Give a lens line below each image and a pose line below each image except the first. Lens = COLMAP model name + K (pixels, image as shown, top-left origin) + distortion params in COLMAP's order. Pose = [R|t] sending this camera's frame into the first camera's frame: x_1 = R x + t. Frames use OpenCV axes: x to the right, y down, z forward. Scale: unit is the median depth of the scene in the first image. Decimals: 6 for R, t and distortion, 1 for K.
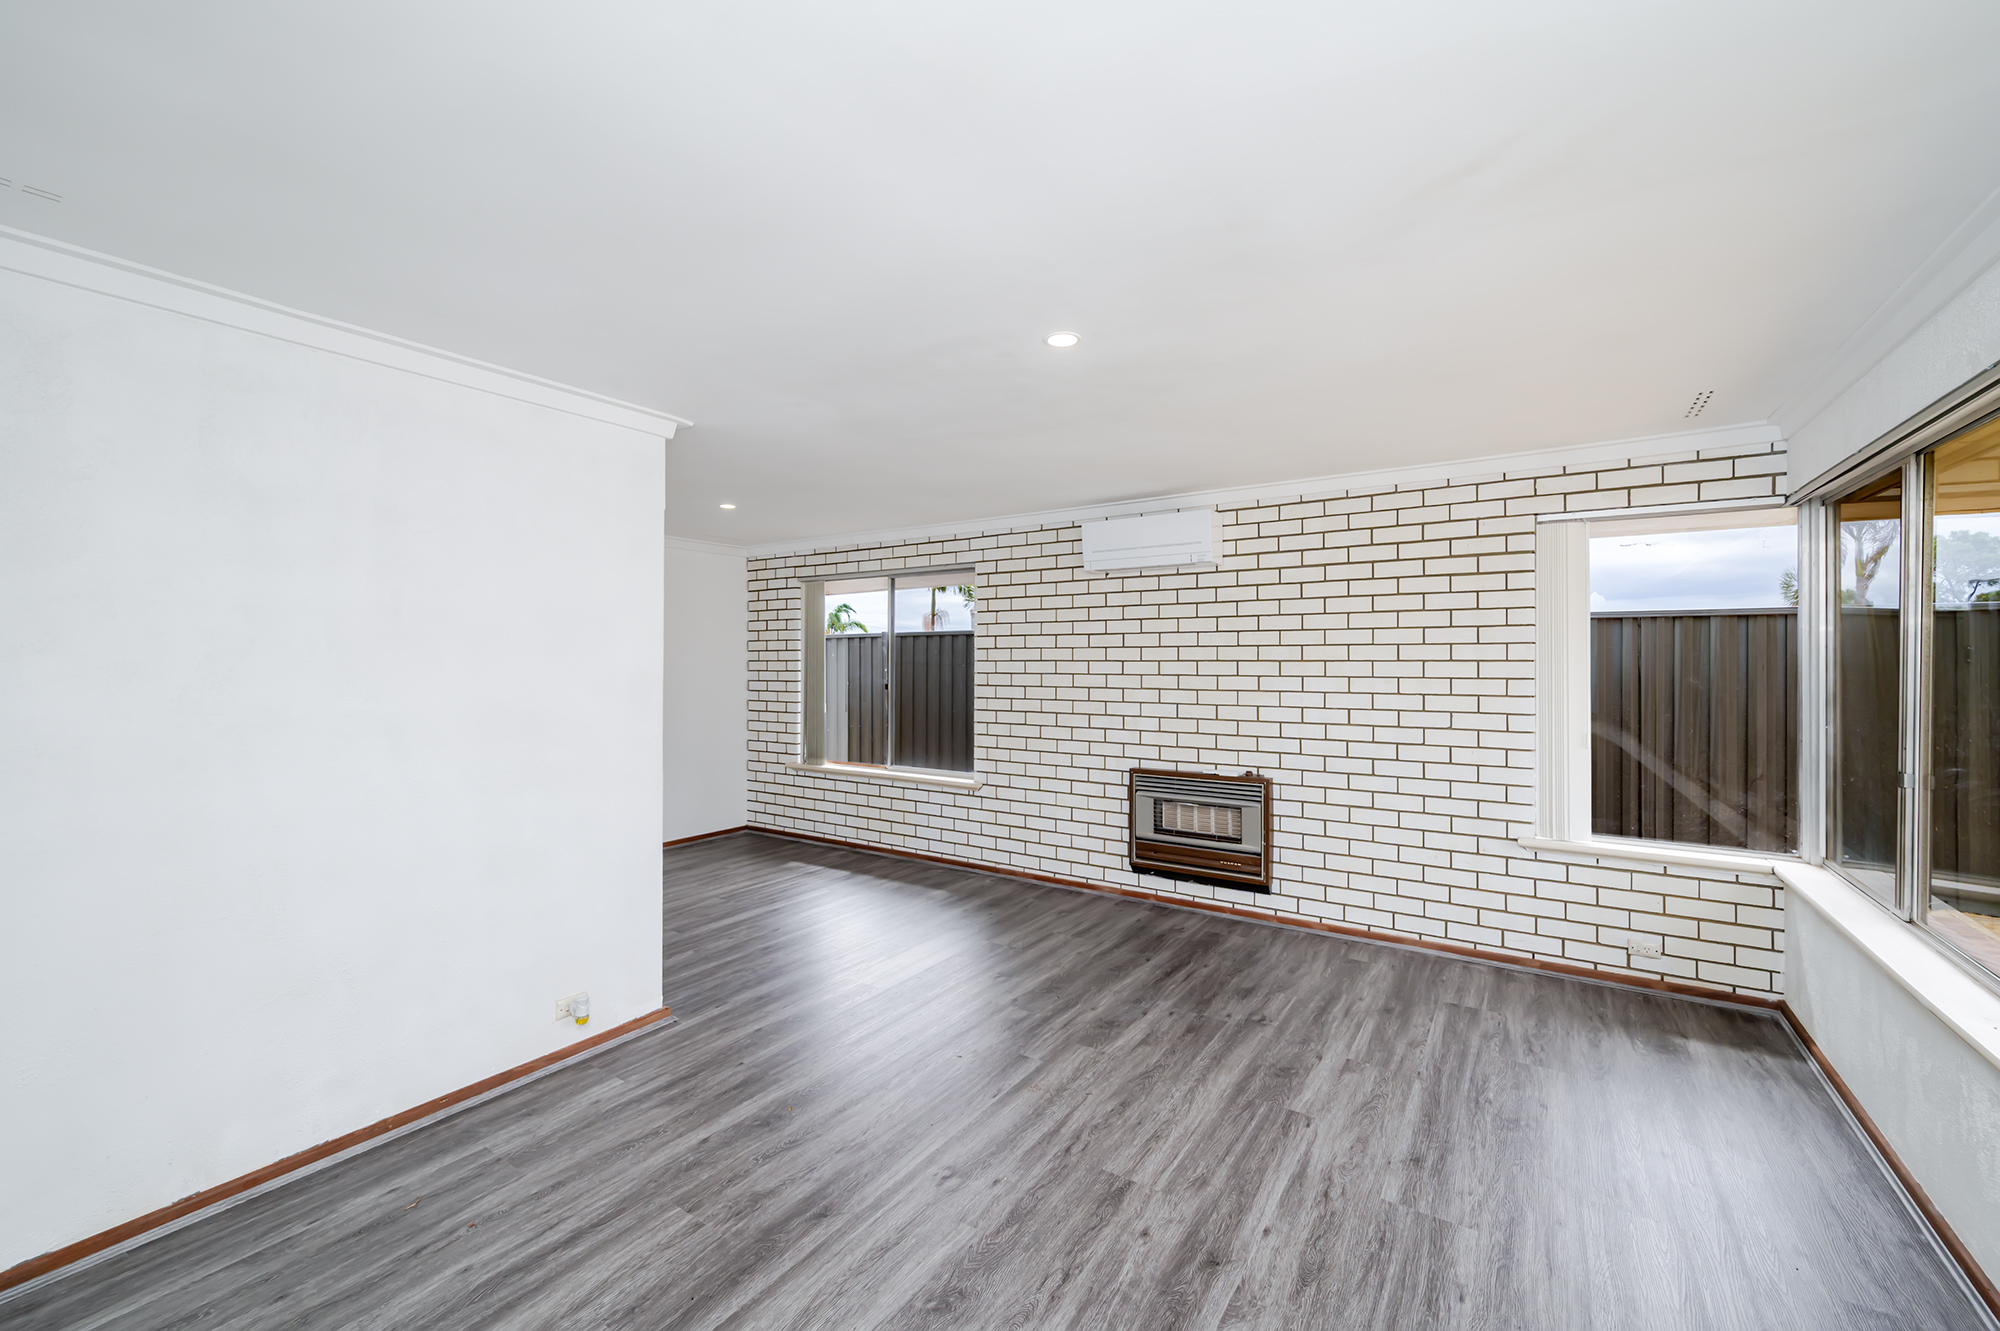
lens RADIAL K [[790.4, 0, 1005.9], [0, 790.4, 669.6], [0, 0, 1]] dist [0.002050, -0.000037]
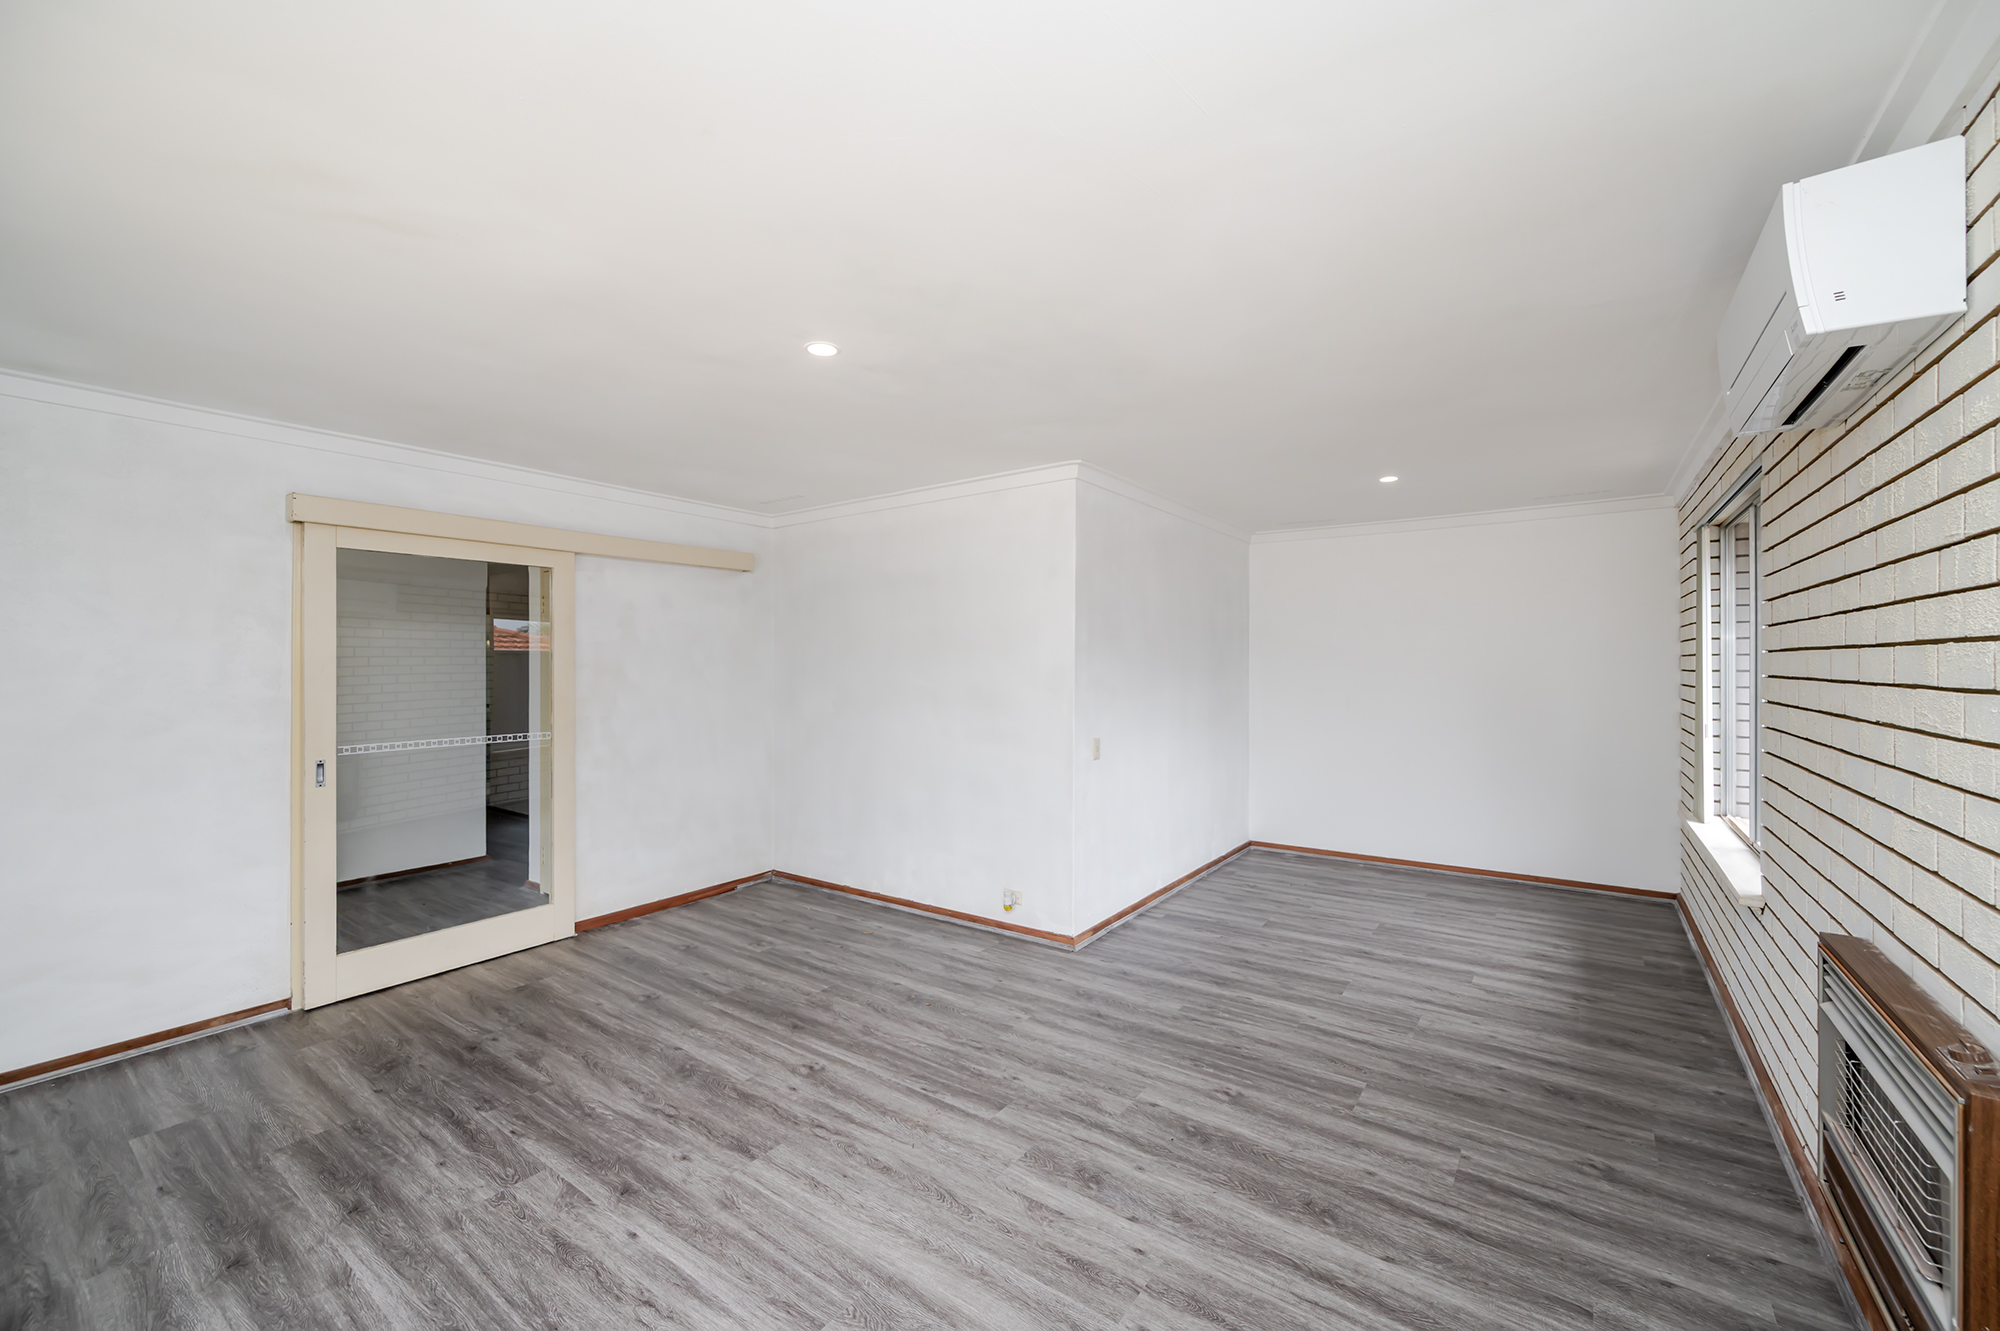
lens RADIAL K [[790.4, 0, 1005.9], [0, 790.4, 669.6], [0, 0, 1]] dist [0.002050, -0.000037]
pose [[-0.029668, 0.006542, -0.999538, 0.635236], [-0.003970, 0.999970, 0.006663, -0.000693], [0.999552, 0.004166, -0.029642, 0.730856]]
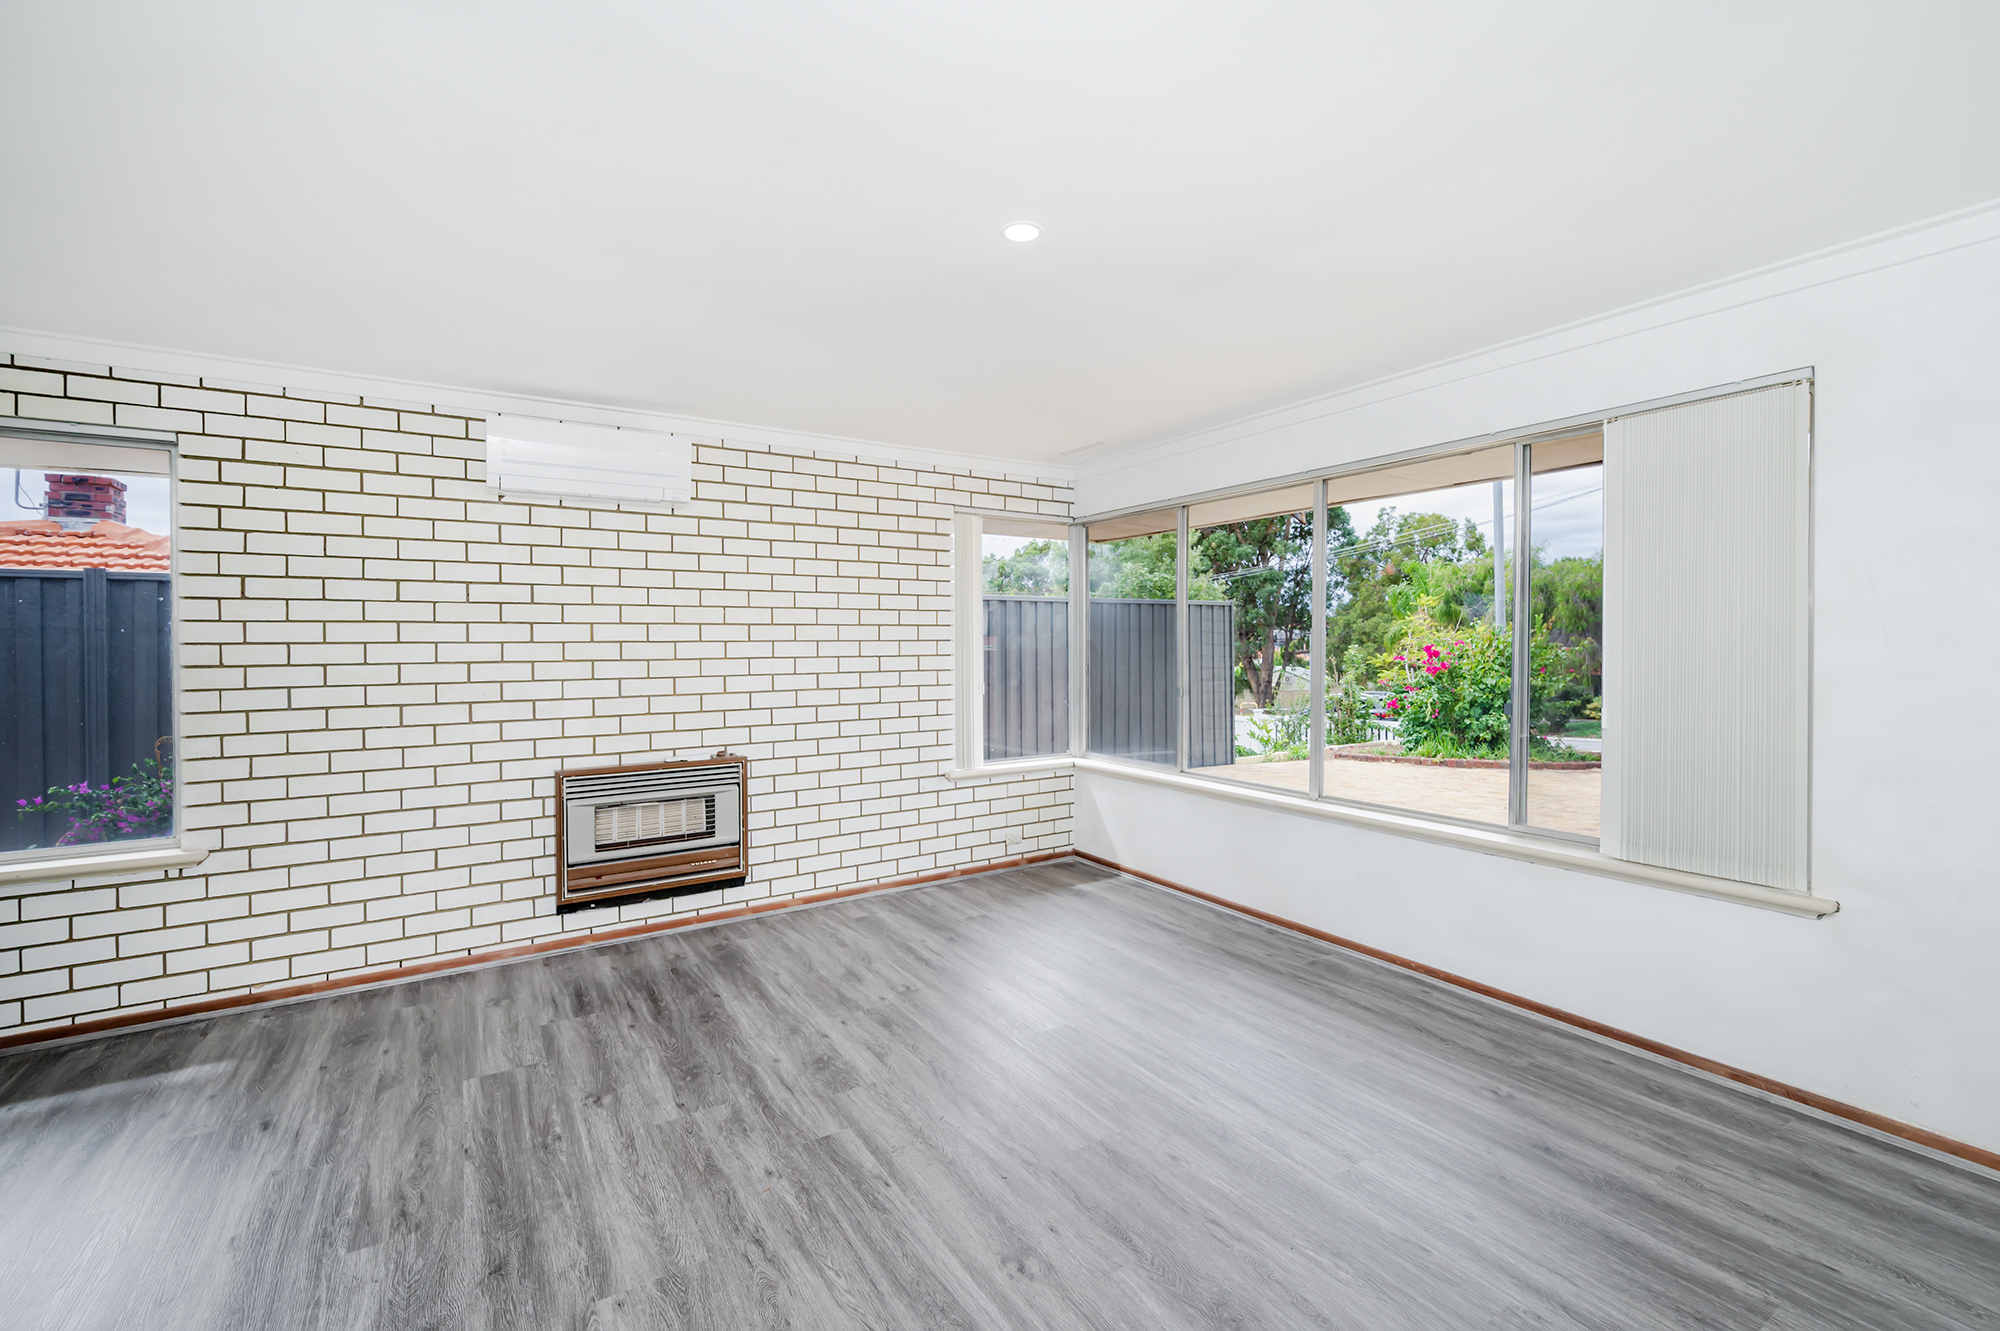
lens RADIAL K [[845.8, 0, 1000.0], [0, 845.8, 665.5], [0, 0, 1]] dist [-0.001250, -0.000068]
pose [[0.403194, -0.028535, 0.914669, -0.447392], [0.015285, 0.999584, 0.024446, 0.017571], [-0.914987, 0.004124, 0.403463, 0.371289]]
